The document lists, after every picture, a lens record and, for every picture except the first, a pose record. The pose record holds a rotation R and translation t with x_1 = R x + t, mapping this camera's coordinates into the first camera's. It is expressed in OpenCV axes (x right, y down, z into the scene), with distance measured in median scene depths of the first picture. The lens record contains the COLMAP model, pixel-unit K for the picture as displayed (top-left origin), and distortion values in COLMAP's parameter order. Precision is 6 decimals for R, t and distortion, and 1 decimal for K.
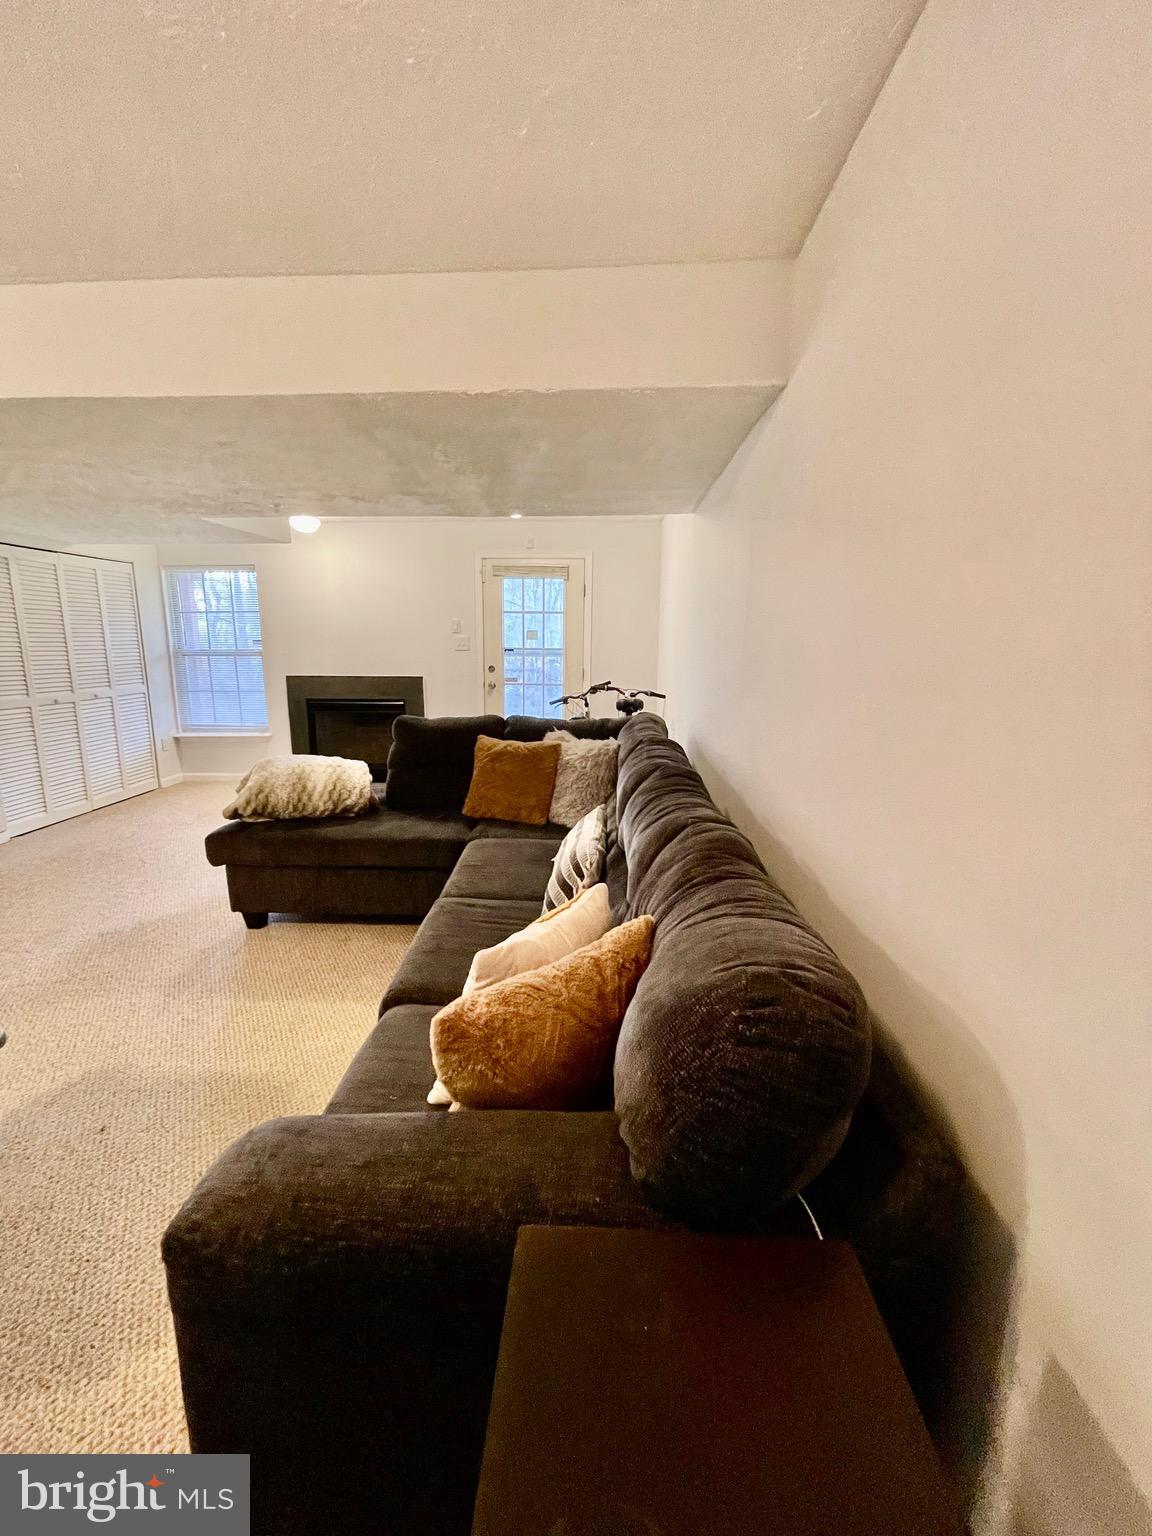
lens RADIAL K [[609.1, 0, 580.6], [0, 609.1, 759.3], [0, 0, 1]] dist [0.000116, 0.000133]
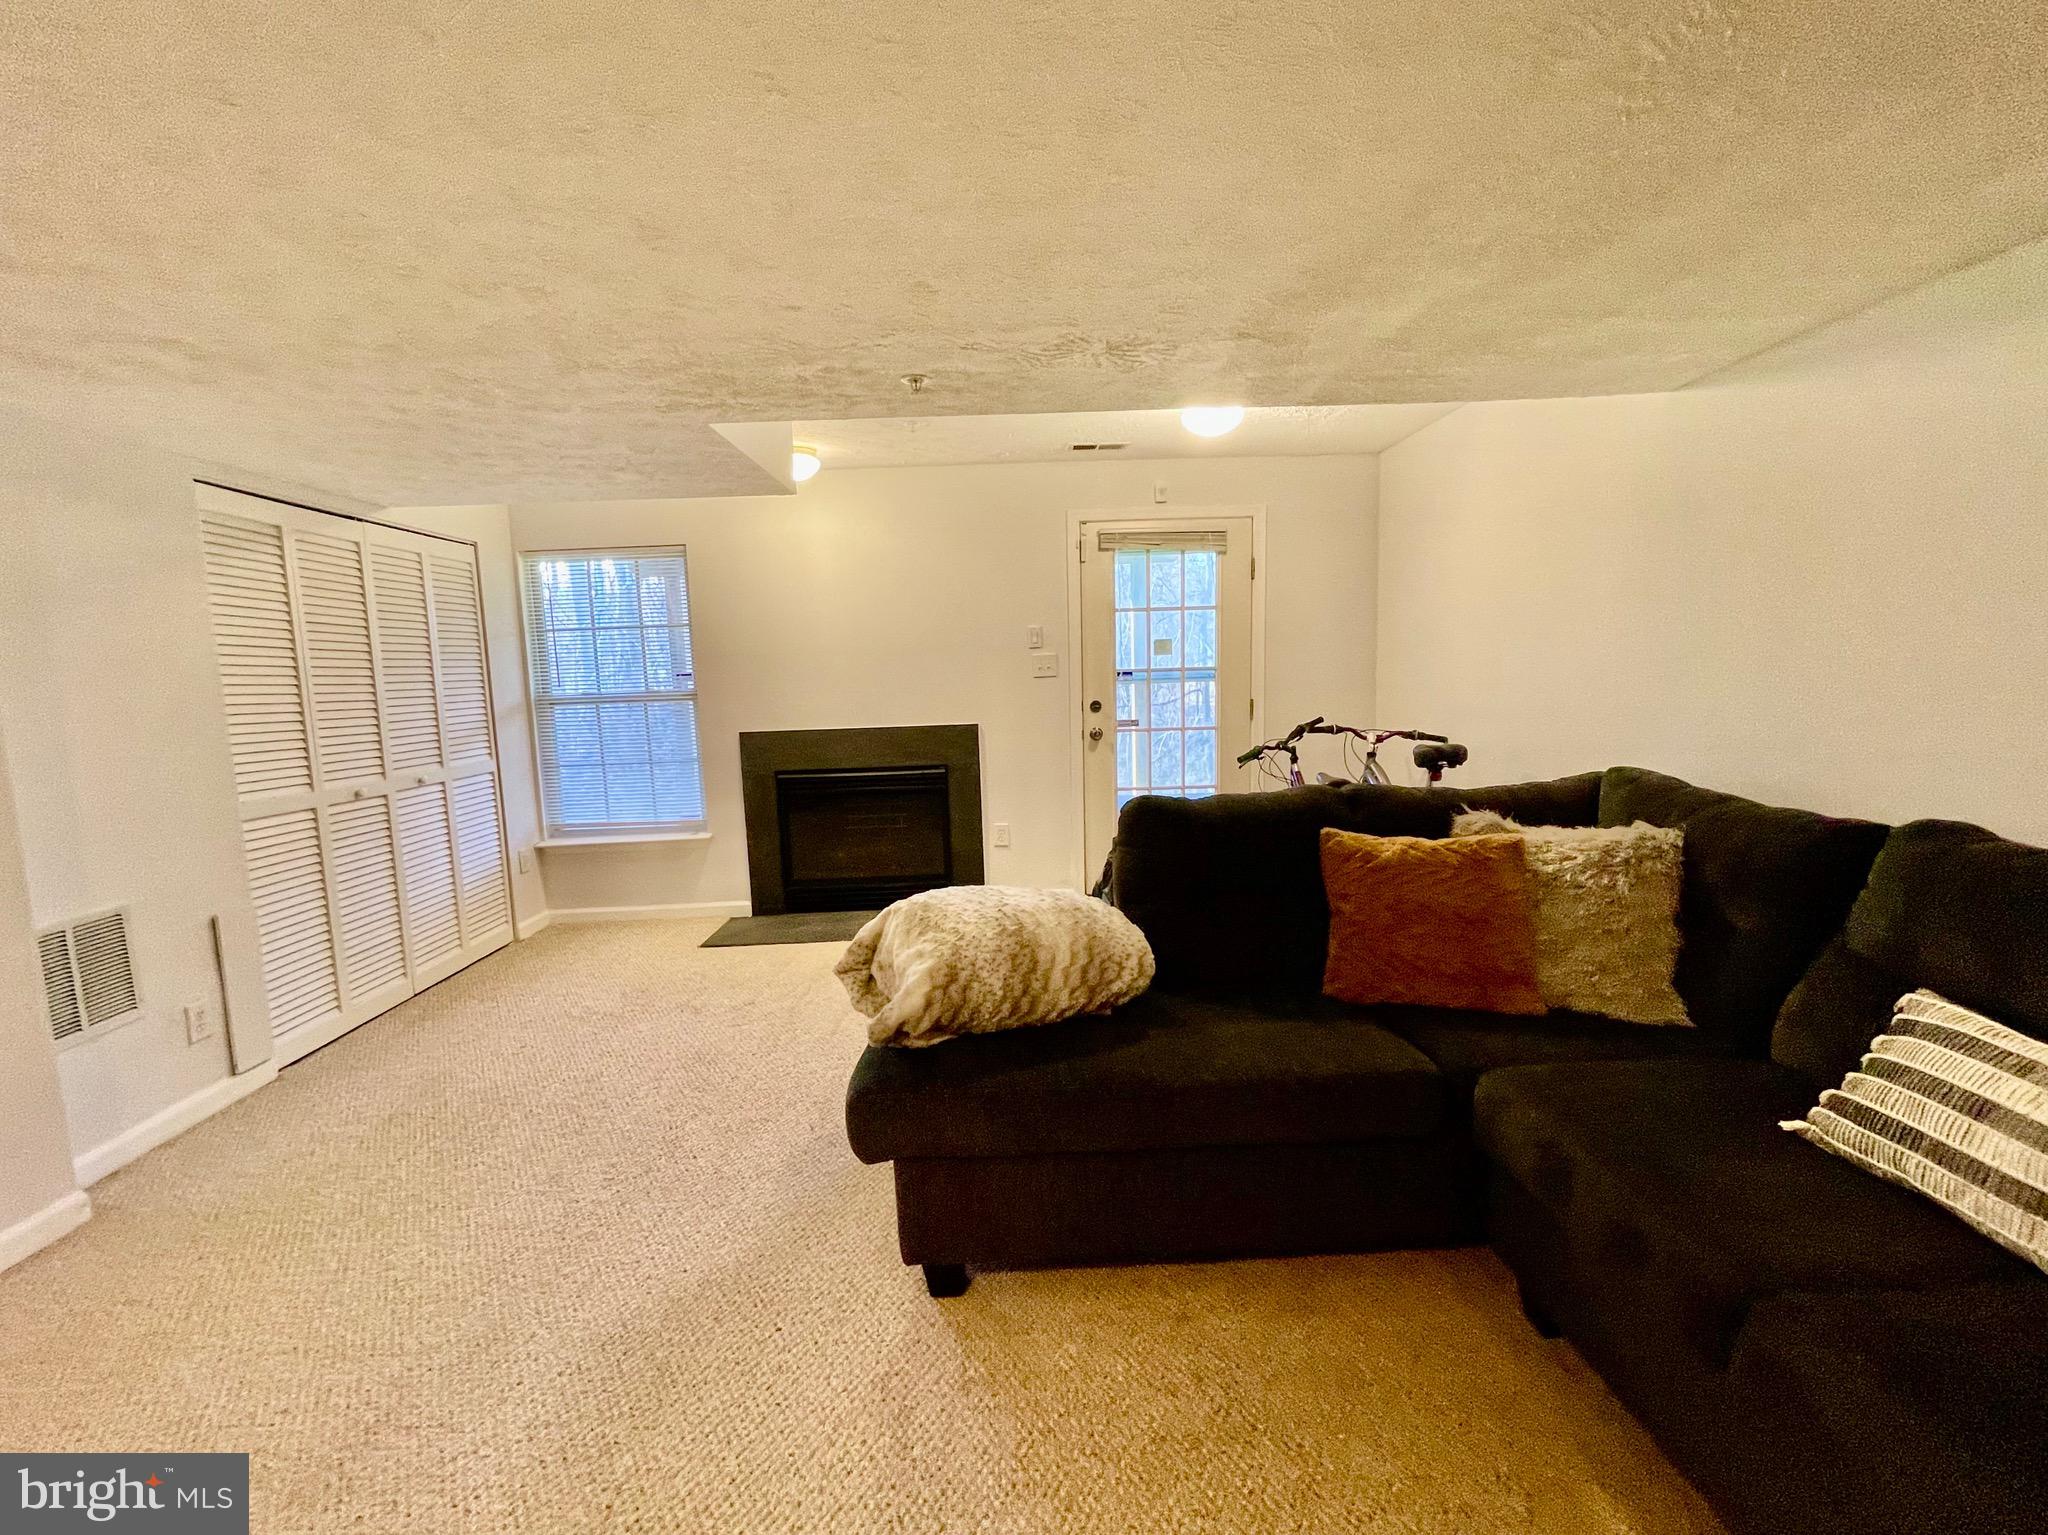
lens RADIAL K [[846.2, 0, 1017.8], [0, 846.2, 774.6], [0, 0, 1]] dist [0.002585, -0.000009]
pose [[0.997821, -0.043052, 0.049993, -0.291052], [0.046693, 0.996155, -0.074123, -0.028005], [-0.046609, 0.076296, 0.995995, 0.212954]]
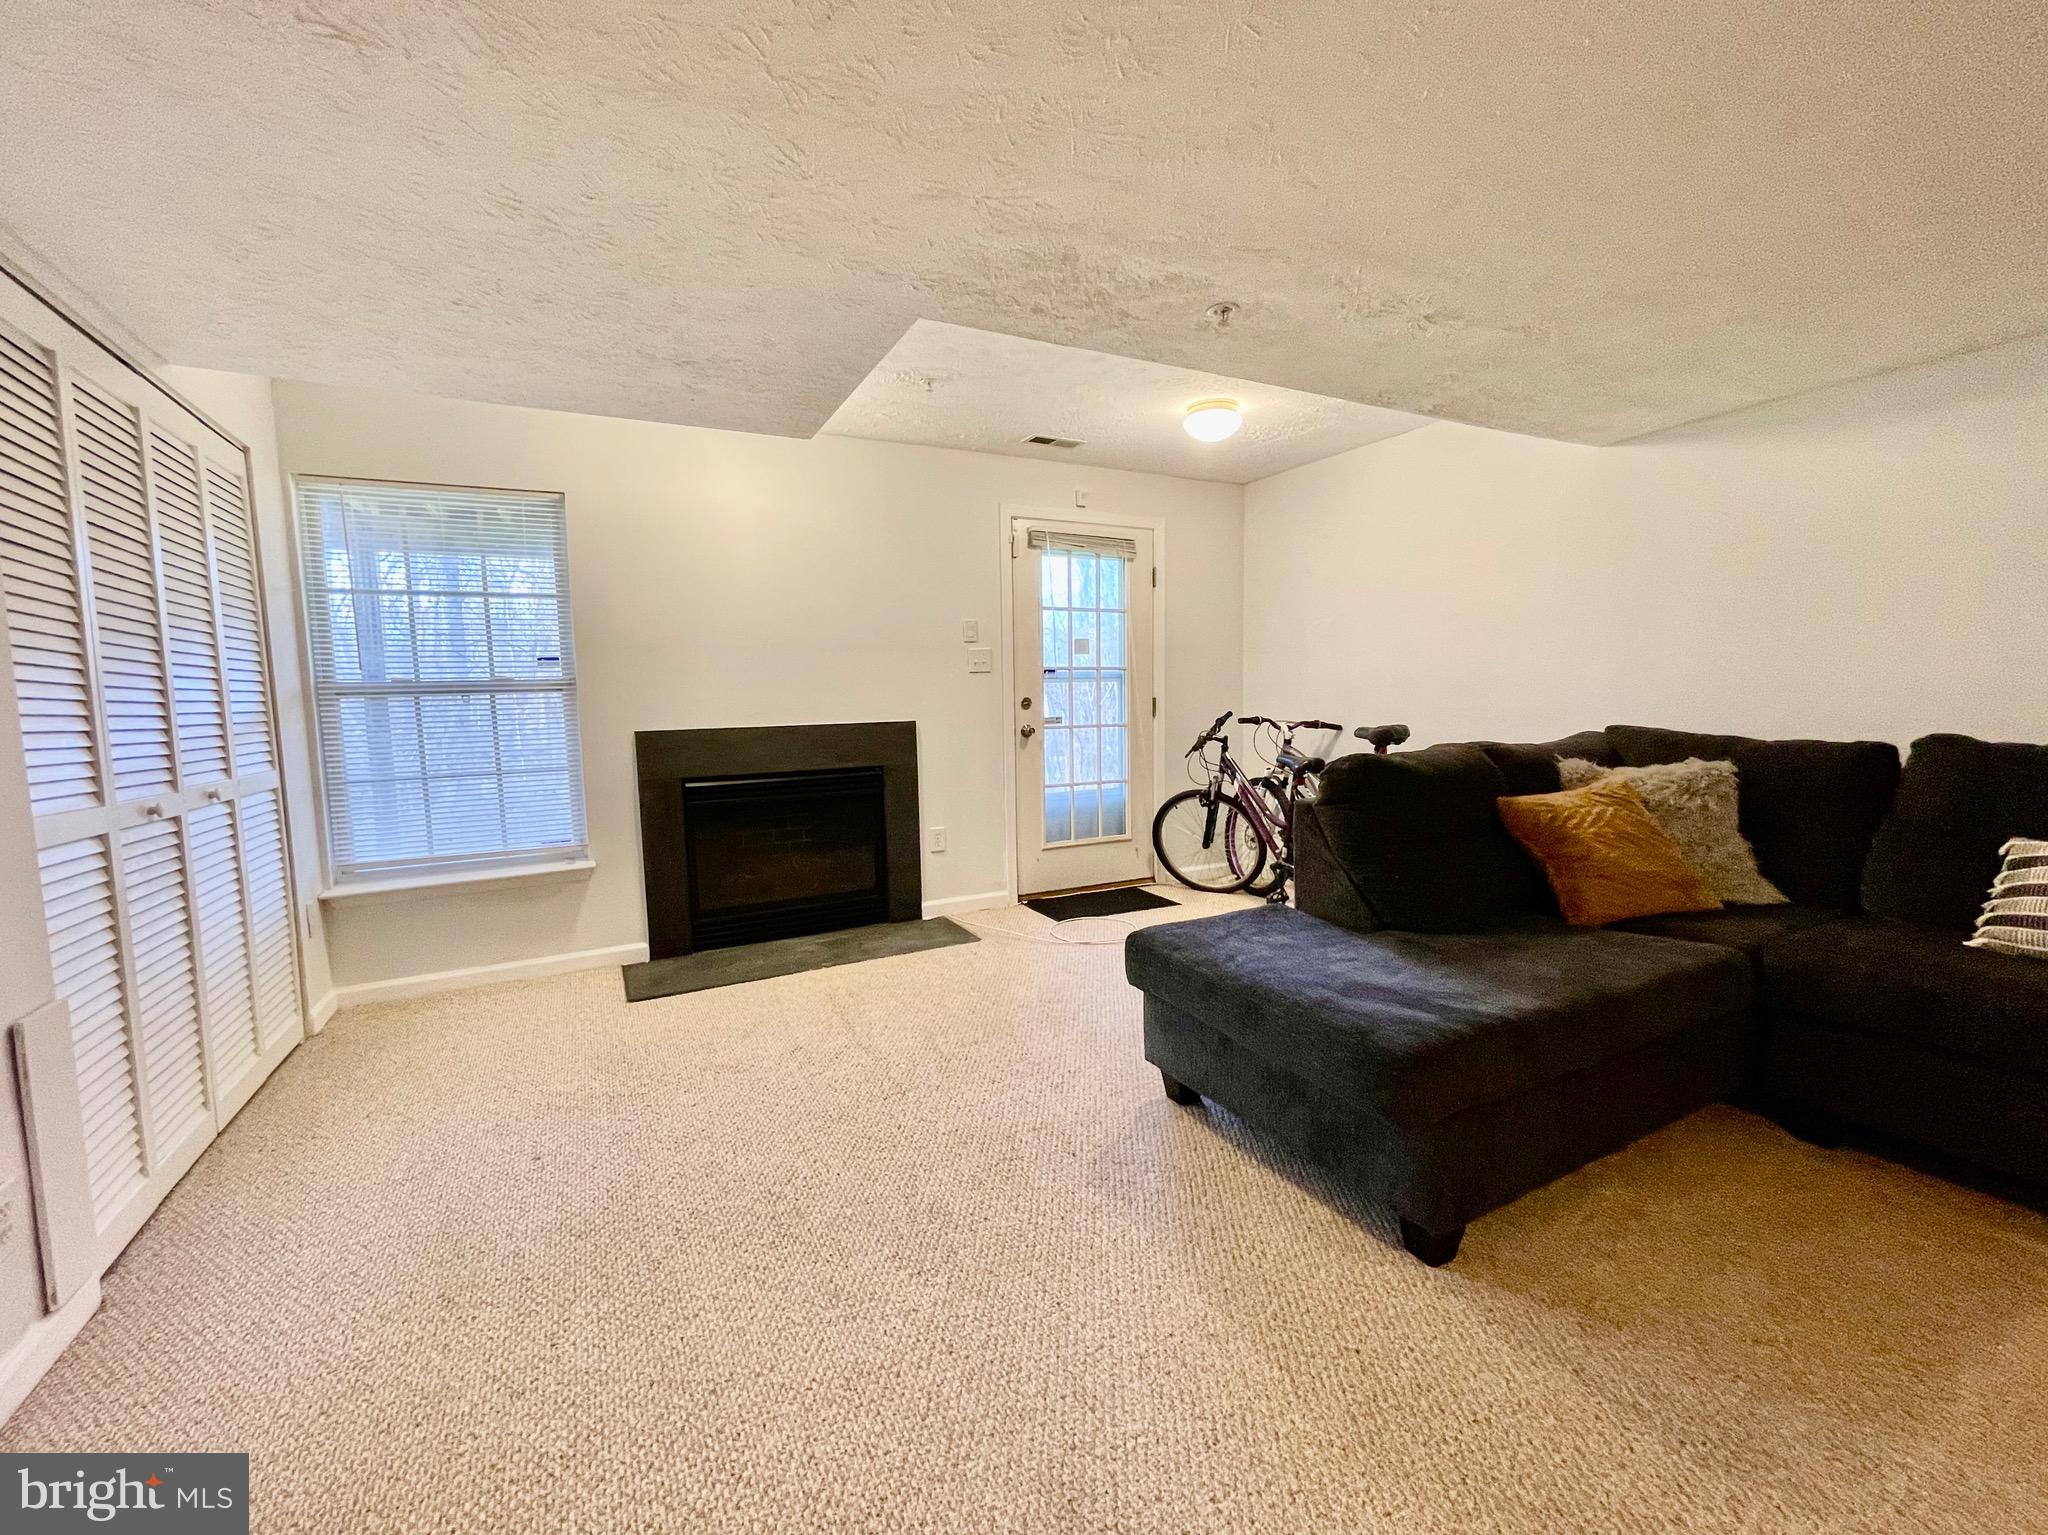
lens RADIAL K [[825.5, 0, 1010.4], [0, 825.5, 775.0], [0, 0, 1]] dist [-0.000775, -0.000215]
pose [[0.873287, -0.070736, 0.482044, -0.600118], [0.121747, 0.989698, -0.075331, -0.024315], [-0.471749, 0.124473, 0.872903, 0.355309]]
